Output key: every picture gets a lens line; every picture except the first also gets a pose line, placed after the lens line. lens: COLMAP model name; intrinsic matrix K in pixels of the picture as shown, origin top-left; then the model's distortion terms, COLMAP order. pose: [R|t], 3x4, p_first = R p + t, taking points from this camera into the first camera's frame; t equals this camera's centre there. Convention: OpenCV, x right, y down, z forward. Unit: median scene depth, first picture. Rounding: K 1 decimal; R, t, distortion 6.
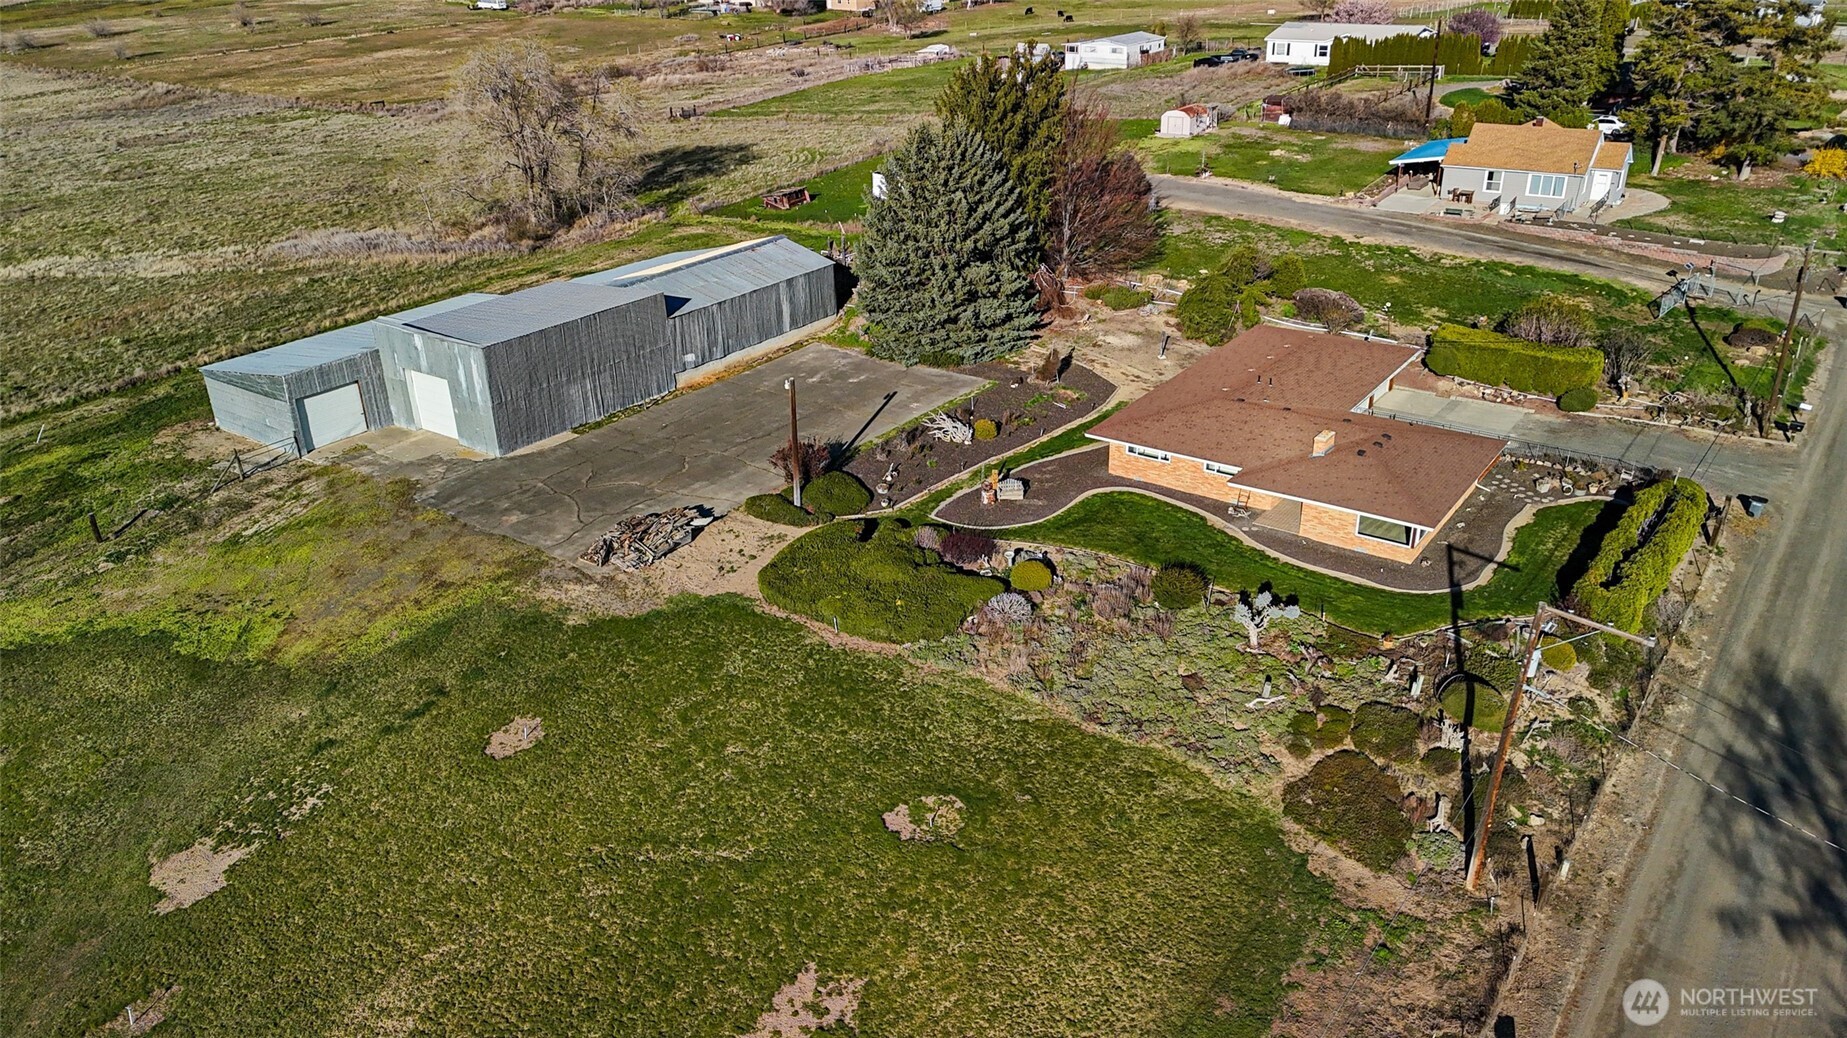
lens RADIAL K [[1348.8, 0, 923.5], [0, 1348.8, 519.0], [0, 0, 1]] dist [0.088523, -0.080182]
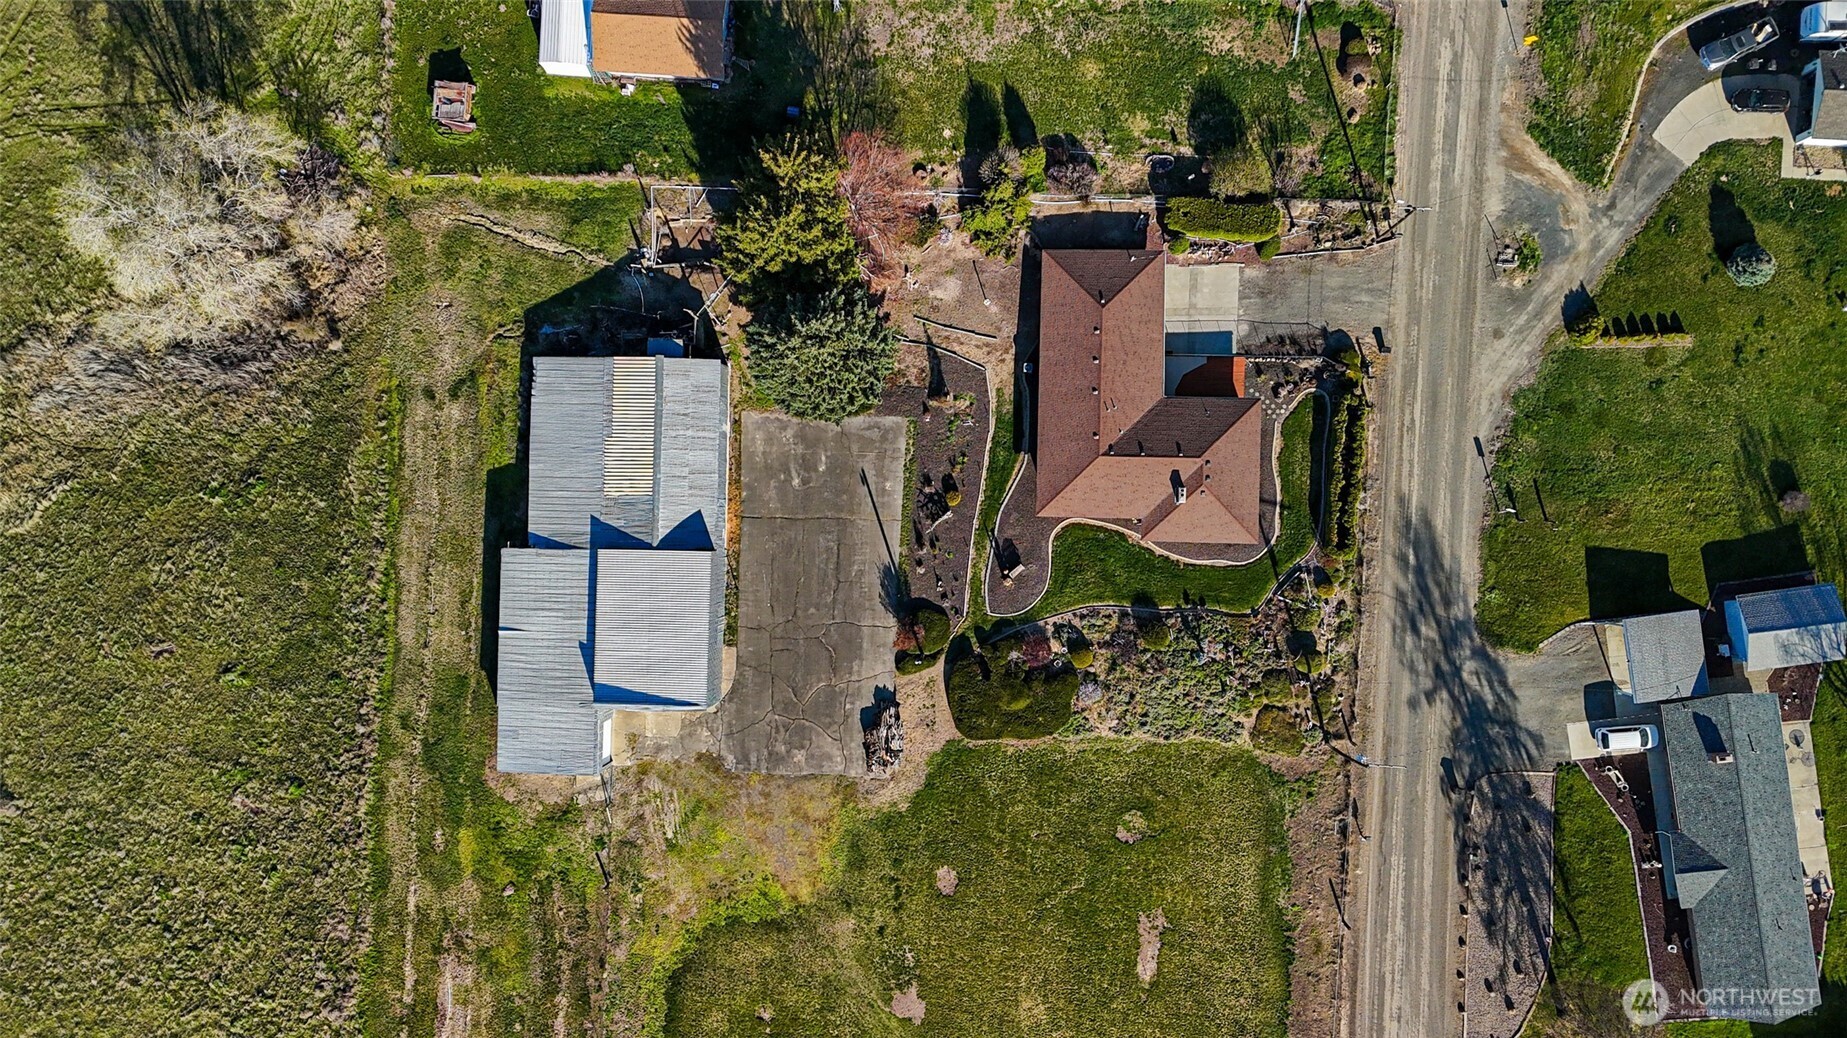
lens RADIAL K [[1349.8, 0, 930.2], [0, 1349.8, 515.8], [0, 0, 1]] dist [0.120524, -0.171771]
pose [[0.824538, -0.565299, -0.023937, 0.050990], [0.270725, 0.357020, 0.894005, -1.473239], [-0.496834, -0.743622, 0.447418, 0.326935]]
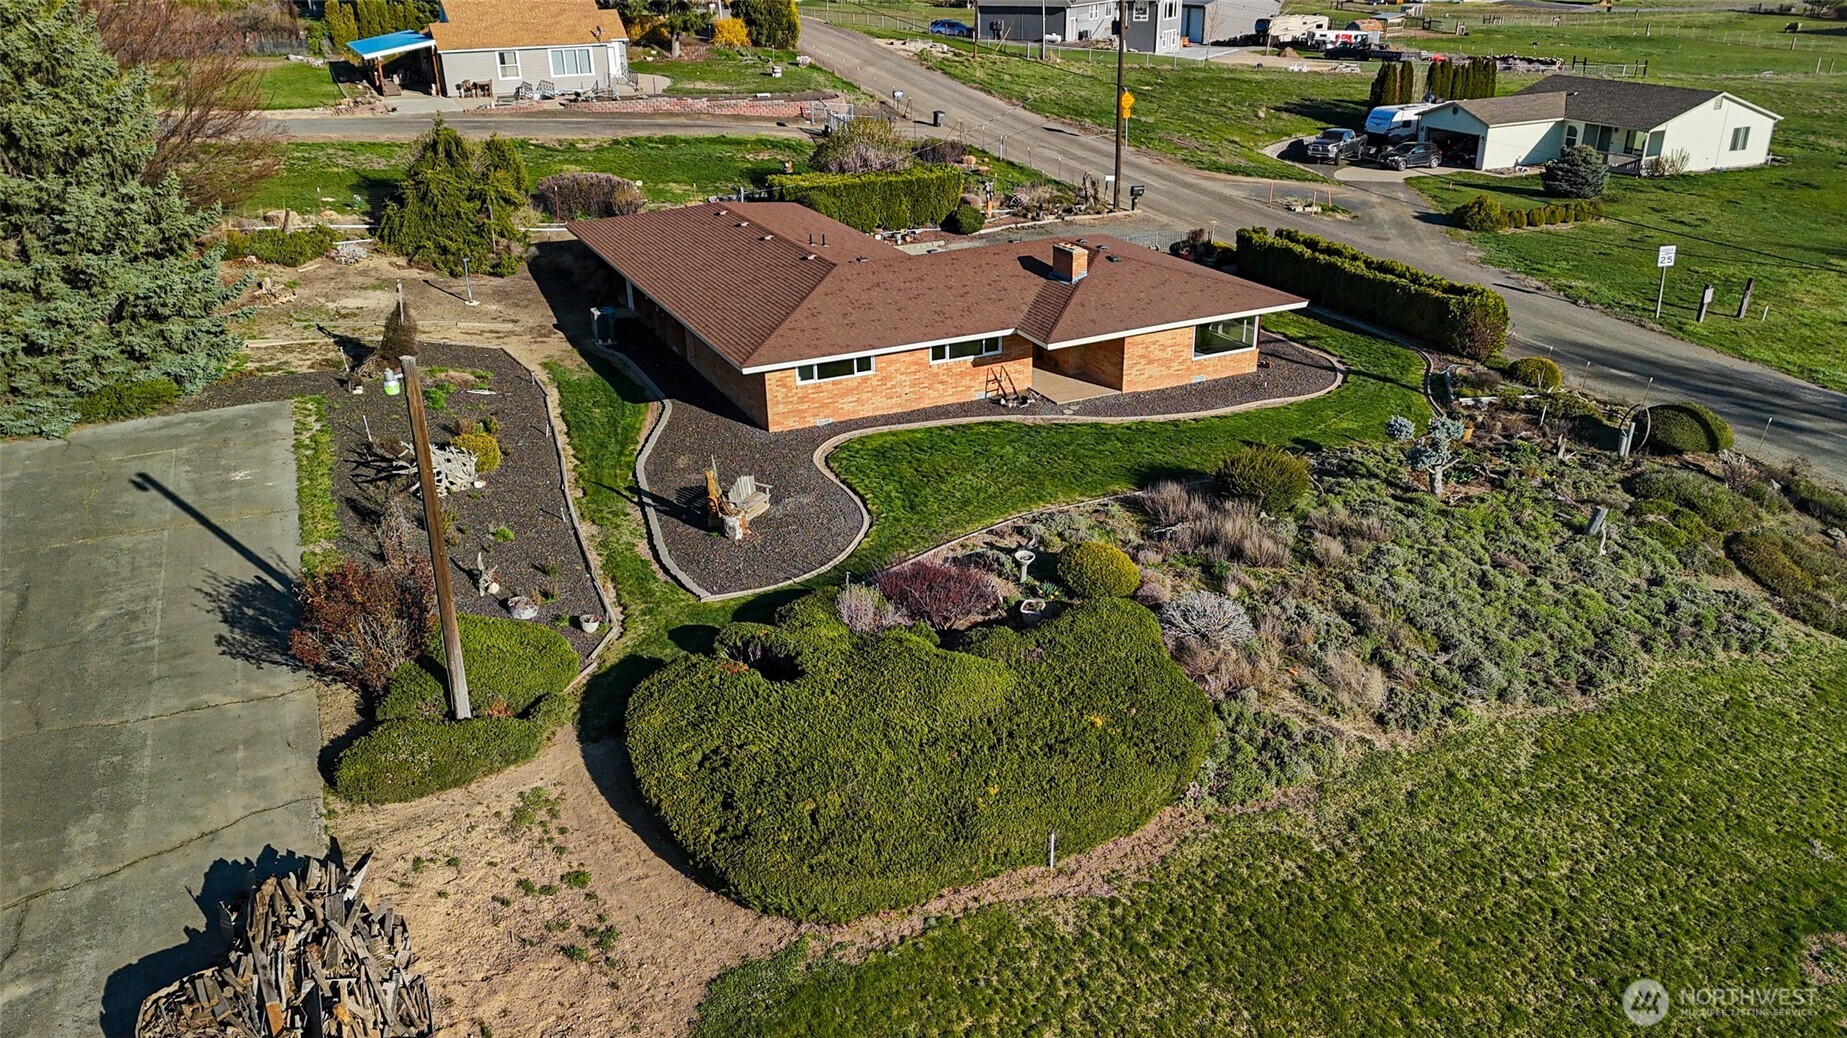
lens RADIAL K [[1348.8, 0, 923.5], [0, 1348.8, 519.0], [0, 0, 1]] dist [0.088523, -0.080182]
pose [[0.481730, -0.339229, 0.807997, -0.284836], [0.375787, 0.912923, 0.159236, -0.064389], [-0.791656, 0.226926, 0.567261, 0.624882]]
